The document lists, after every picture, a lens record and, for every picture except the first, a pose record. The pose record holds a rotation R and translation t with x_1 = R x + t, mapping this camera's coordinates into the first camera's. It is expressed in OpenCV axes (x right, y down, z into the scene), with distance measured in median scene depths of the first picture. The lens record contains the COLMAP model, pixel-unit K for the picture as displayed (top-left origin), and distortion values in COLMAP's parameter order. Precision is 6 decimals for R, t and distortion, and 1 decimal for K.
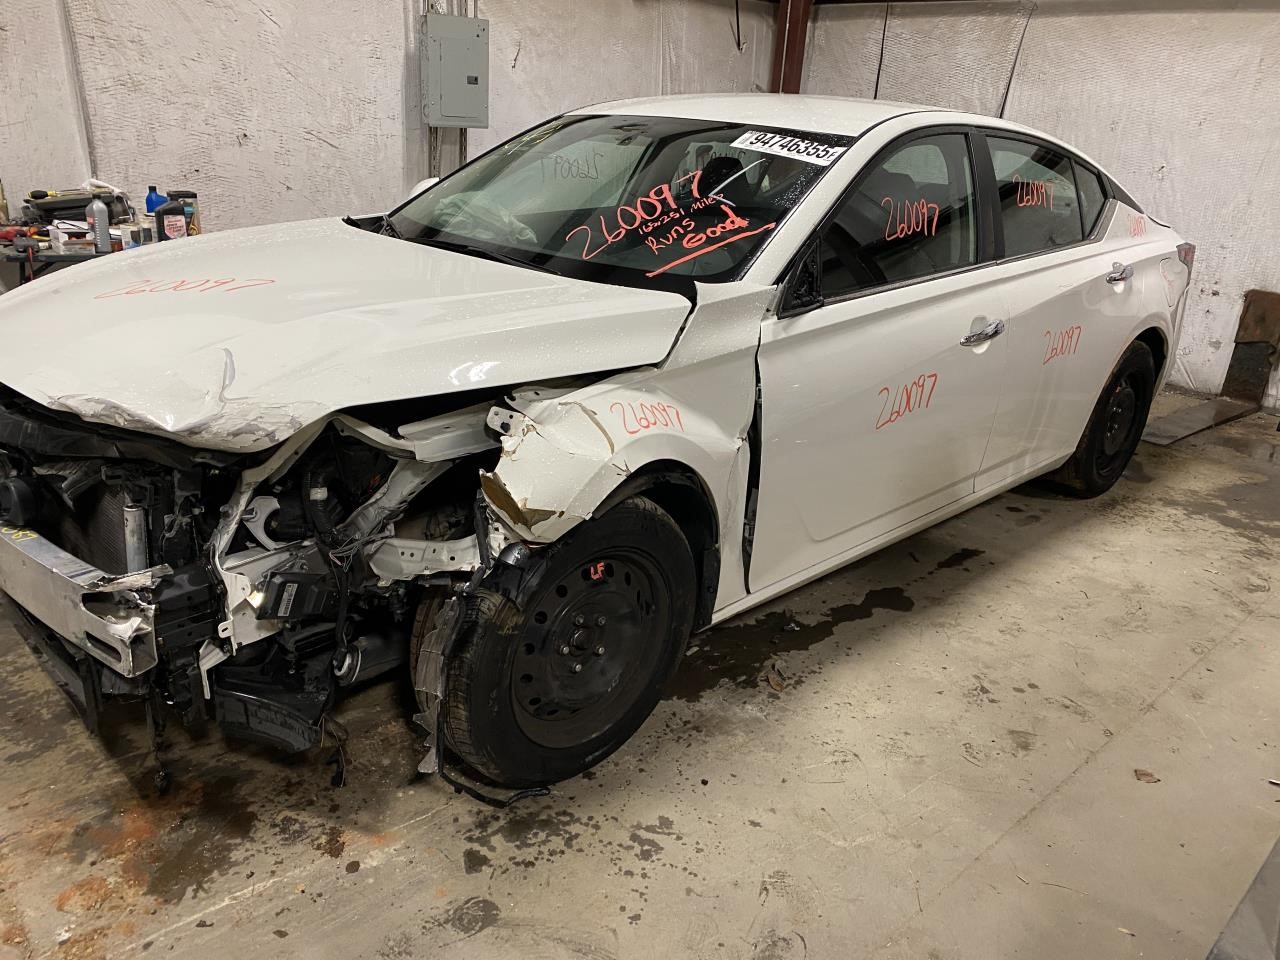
lens RADIAL K [[958.6, 0, 636.6], [0, 958.6, 456.5], [0, 0, 1]] dist [0.020019, -0.007845]
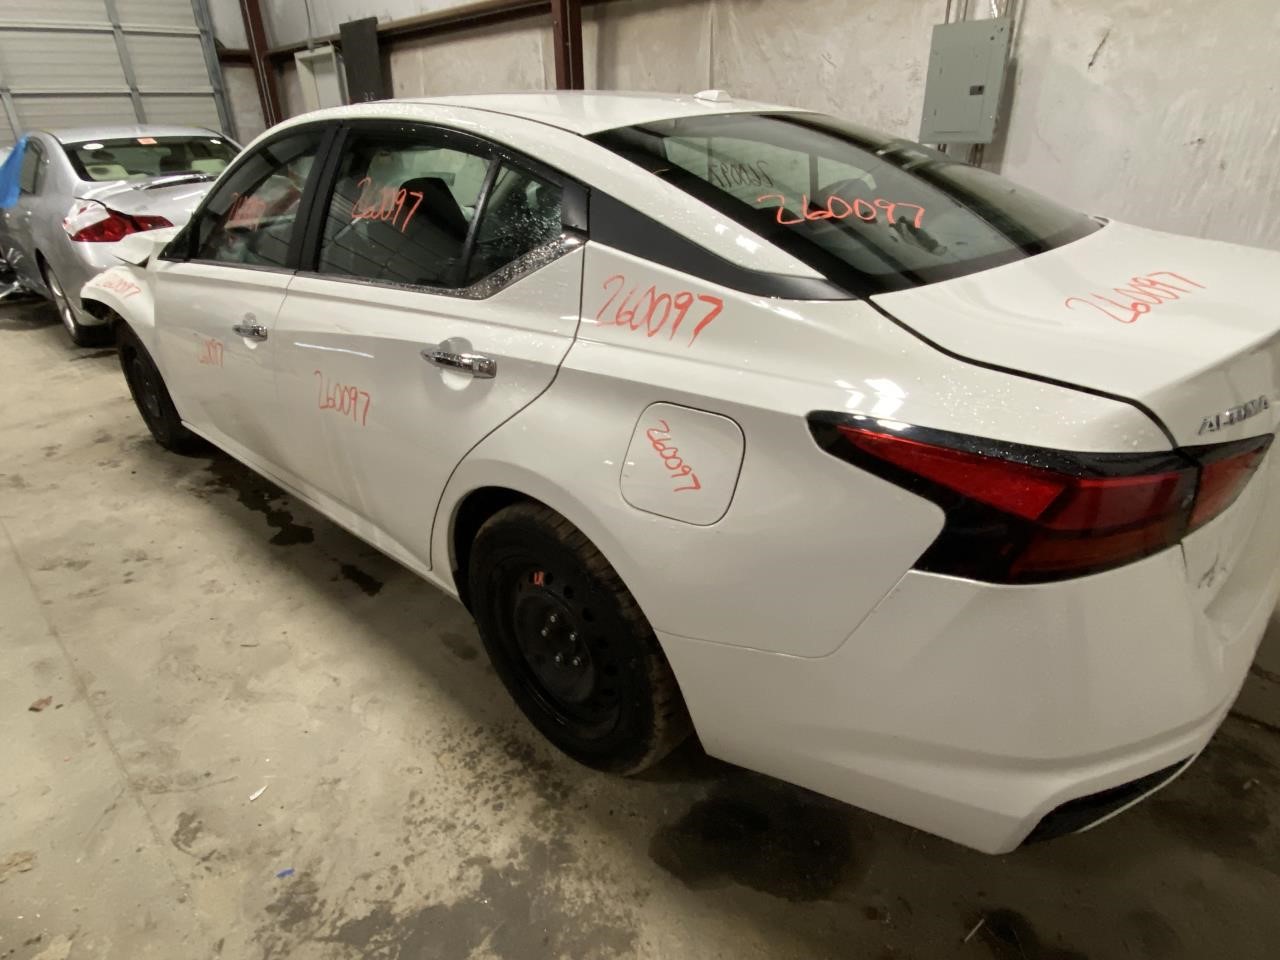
lens RADIAL K [[726.9, 0, 640.0], [0, 726.9, 480.0], [0, 0, 1]] dist [0.037052, -0.034726]
pose [[0.056911, 0.376394, -0.924710, 0.850604], [-0.310405, 0.886979, 0.341932, -0.278854], [0.948899, 0.267575, 0.167313, 0.945272]]
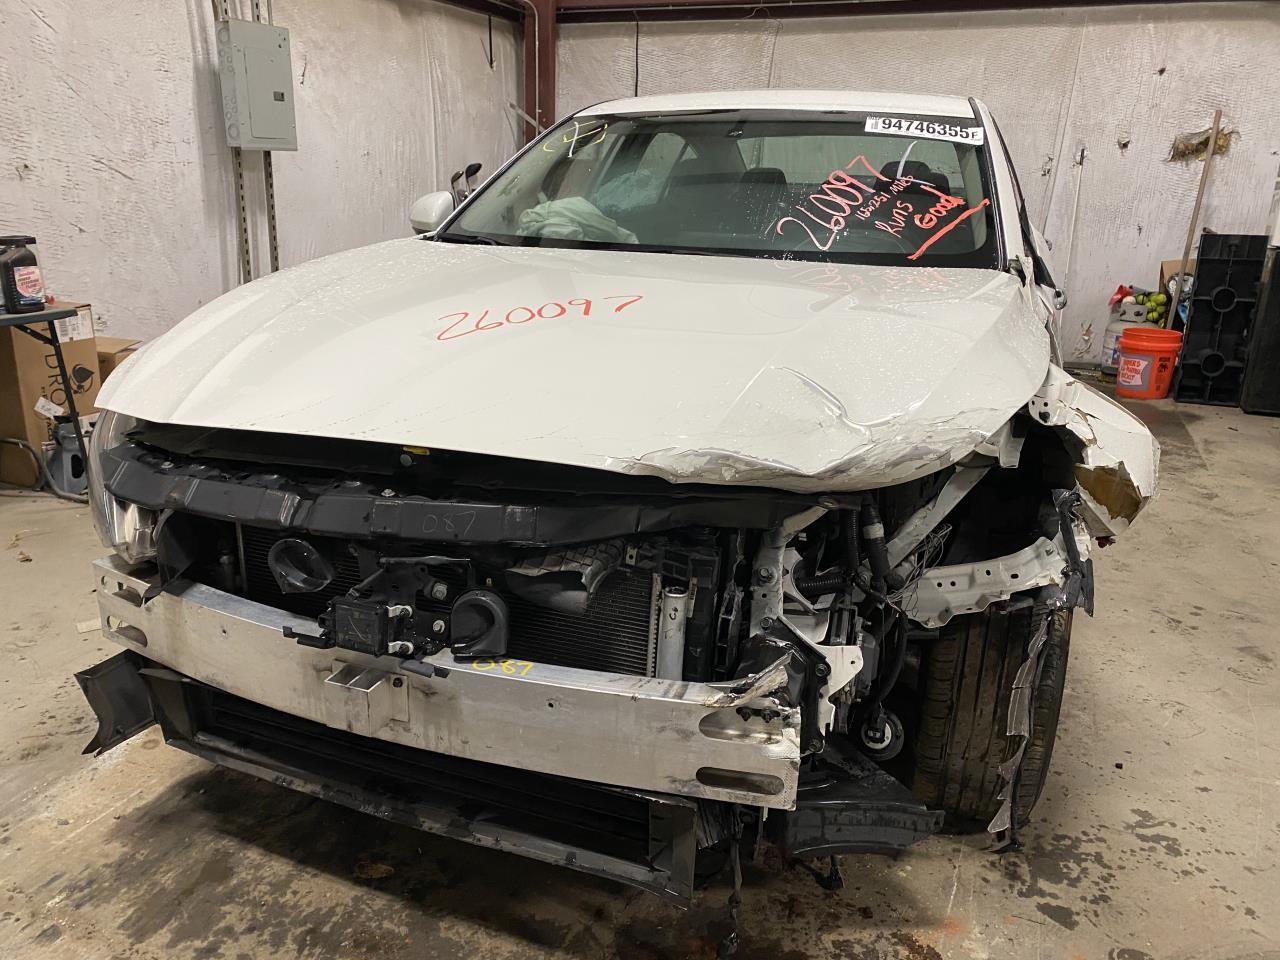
lens RADIAL K [[956.5, 0, 608.5], [0, 956.5, 451.2], [0, 0, 1]] dist [0.014082, -0.005430]
pose [[0.915673, -0.153214, 0.371576, -0.377954], [0.166682, 0.986002, -0.004191, -0.028445], [-0.365732, 0.065772, 0.928393, 0.145511]]
